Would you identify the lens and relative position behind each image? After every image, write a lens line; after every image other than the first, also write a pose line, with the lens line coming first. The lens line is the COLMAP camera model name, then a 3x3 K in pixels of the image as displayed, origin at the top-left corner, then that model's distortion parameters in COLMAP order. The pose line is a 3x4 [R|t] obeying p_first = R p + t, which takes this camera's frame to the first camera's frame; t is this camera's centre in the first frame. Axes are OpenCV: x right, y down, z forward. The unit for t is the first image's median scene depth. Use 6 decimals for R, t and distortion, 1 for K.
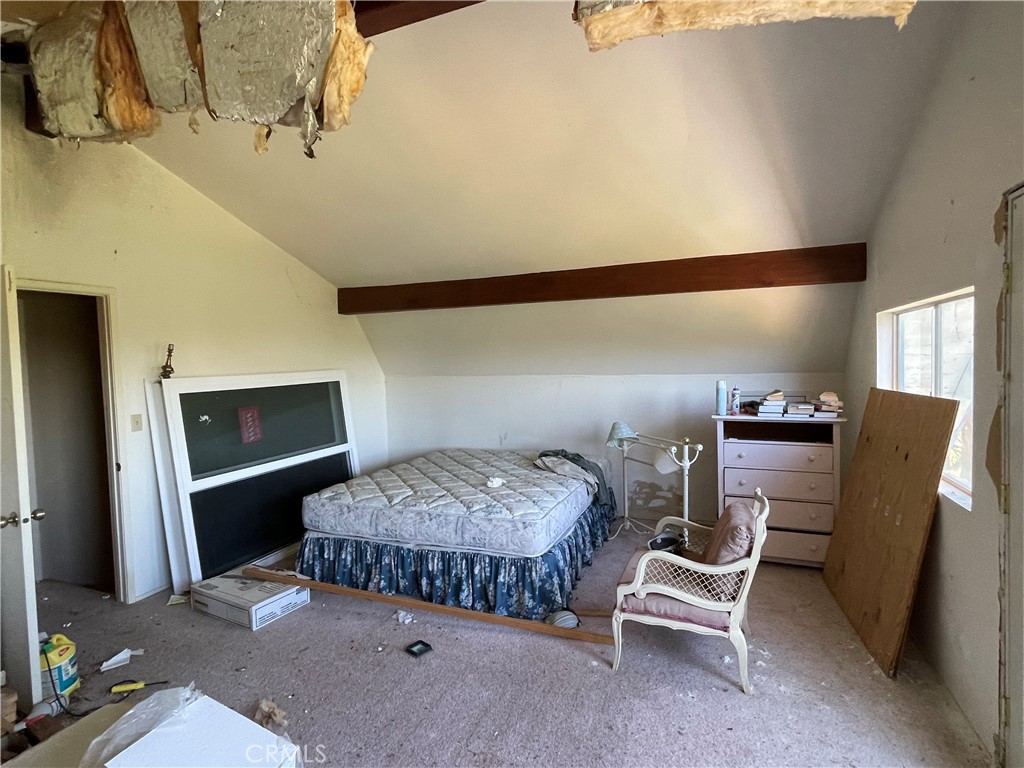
lens RADIAL K [[515.7, 0, 509.8], [0, 515.7, 384.9], [0, 0, 1]] dist [-0.001021, -0.002534]
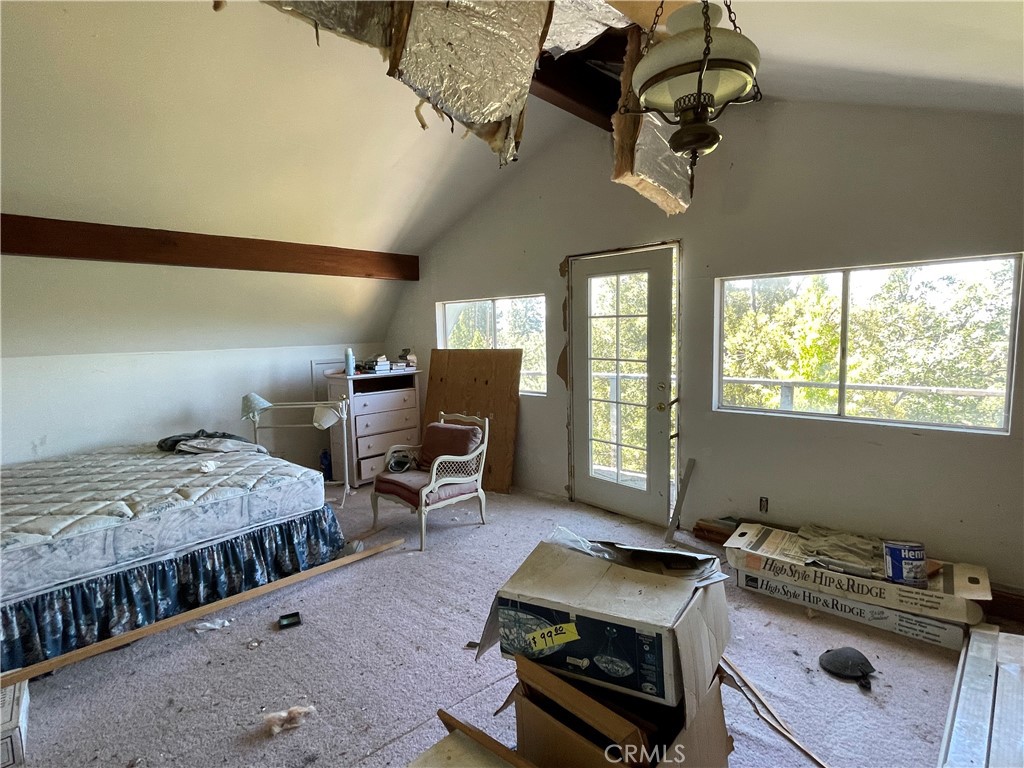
lens RADIAL K [[515.7, 0, 509.8], [0, 515.7, 379.2], [0, 0, 1]] dist [-0.001021, -0.002534]
pose [[0.372393, -0.078219, 0.924773, -0.749988], [0.062730, 0.996285, 0.059007, 0.020387], [-0.925953, 0.036037, 0.375917, 0.193586]]
